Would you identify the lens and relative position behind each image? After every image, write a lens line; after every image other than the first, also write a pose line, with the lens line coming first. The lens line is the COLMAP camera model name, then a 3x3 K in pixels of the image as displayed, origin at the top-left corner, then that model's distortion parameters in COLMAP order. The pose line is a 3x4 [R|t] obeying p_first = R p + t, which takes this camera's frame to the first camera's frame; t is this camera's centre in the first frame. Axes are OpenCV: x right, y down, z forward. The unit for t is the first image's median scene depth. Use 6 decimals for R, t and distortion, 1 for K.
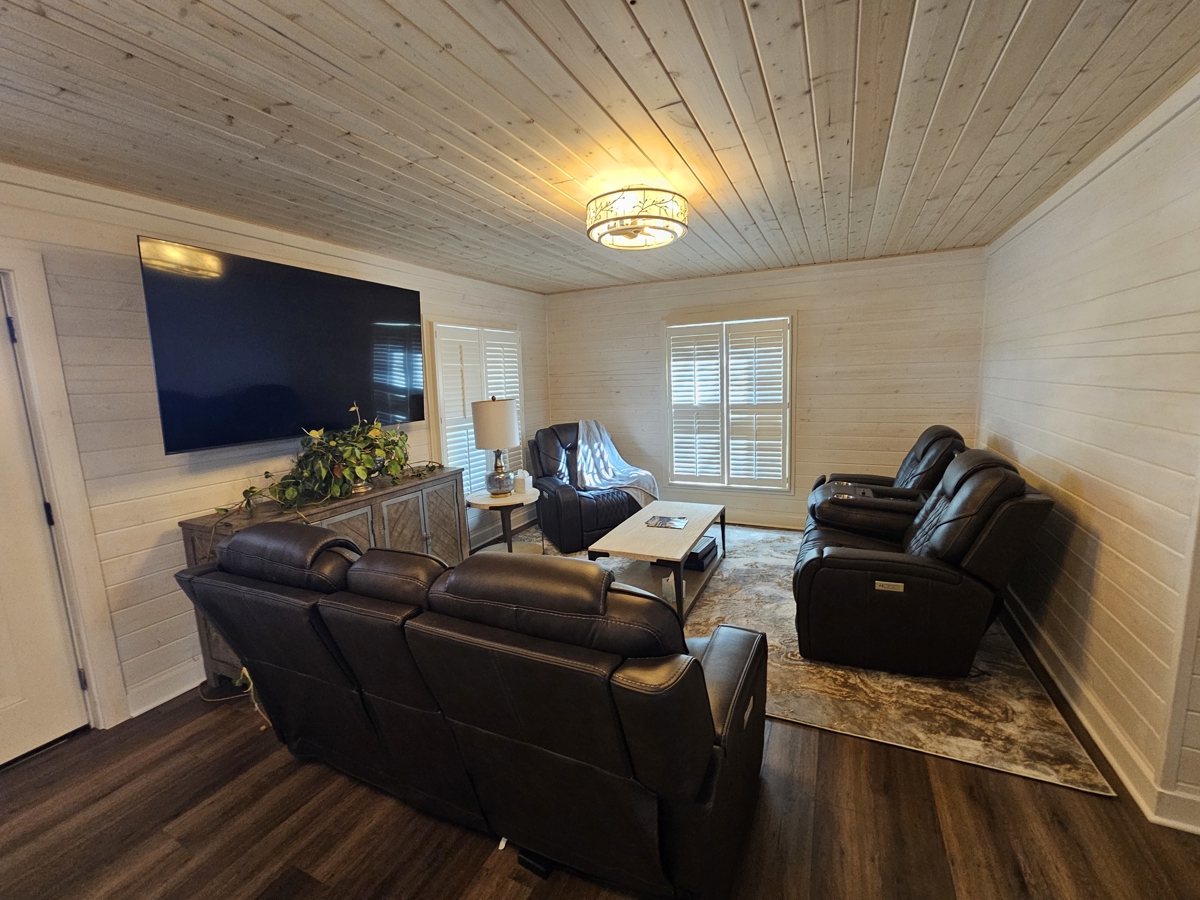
lens RADIAL K [[492.3, 0, 600.9], [0, 492.3, 446.1], [0, 0, 1]] dist [0.001385, 0.000639]
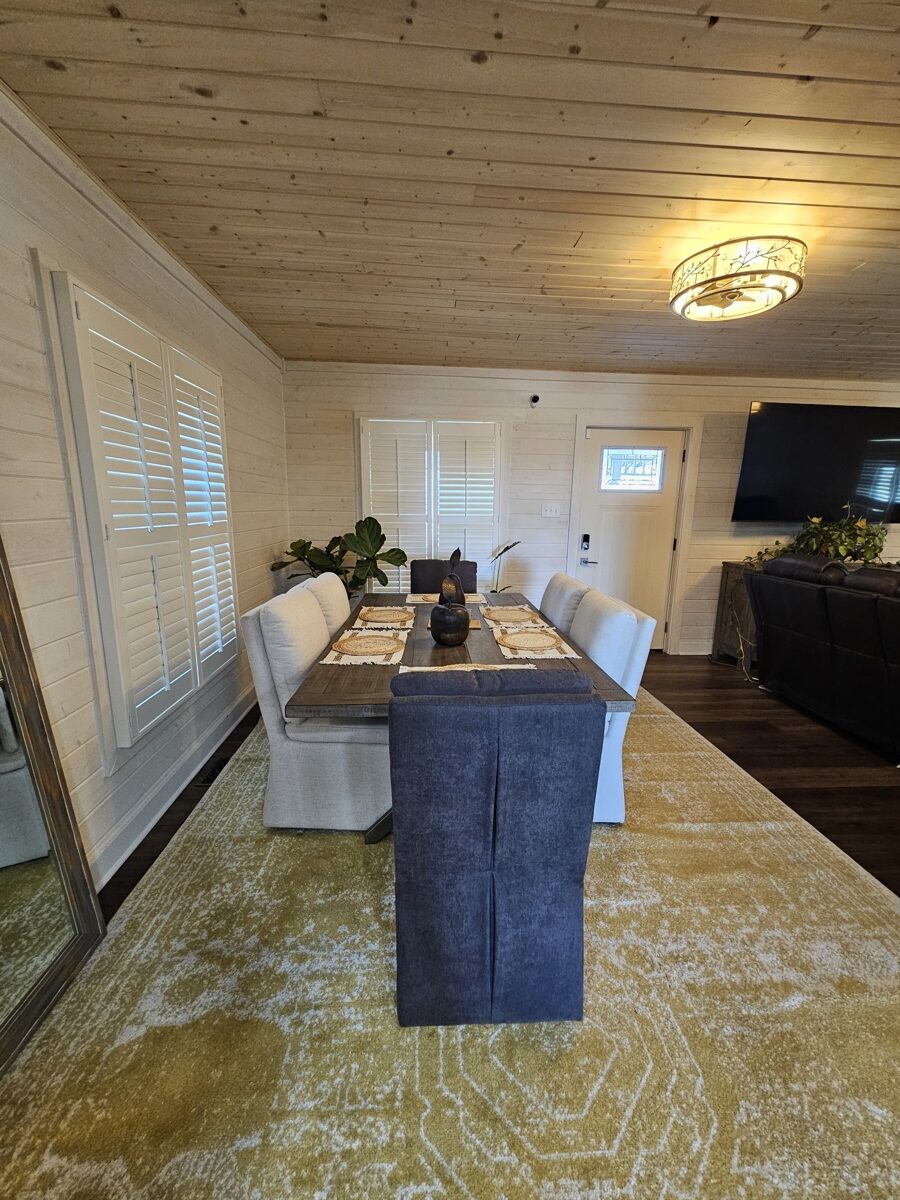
lens RADIAL K [[492.3, 0, 460.0], [0, 492.3, 606.3], [0, 0, 1]] dist [0.001385, 0.000639]
pose [[0.486035, 0.219875, -0.845828, 0.227309], [-0.157192, 0.974044, 0.162878, 0.161560], [0.859687, 0.053793, 0.507982, -0.701256]]
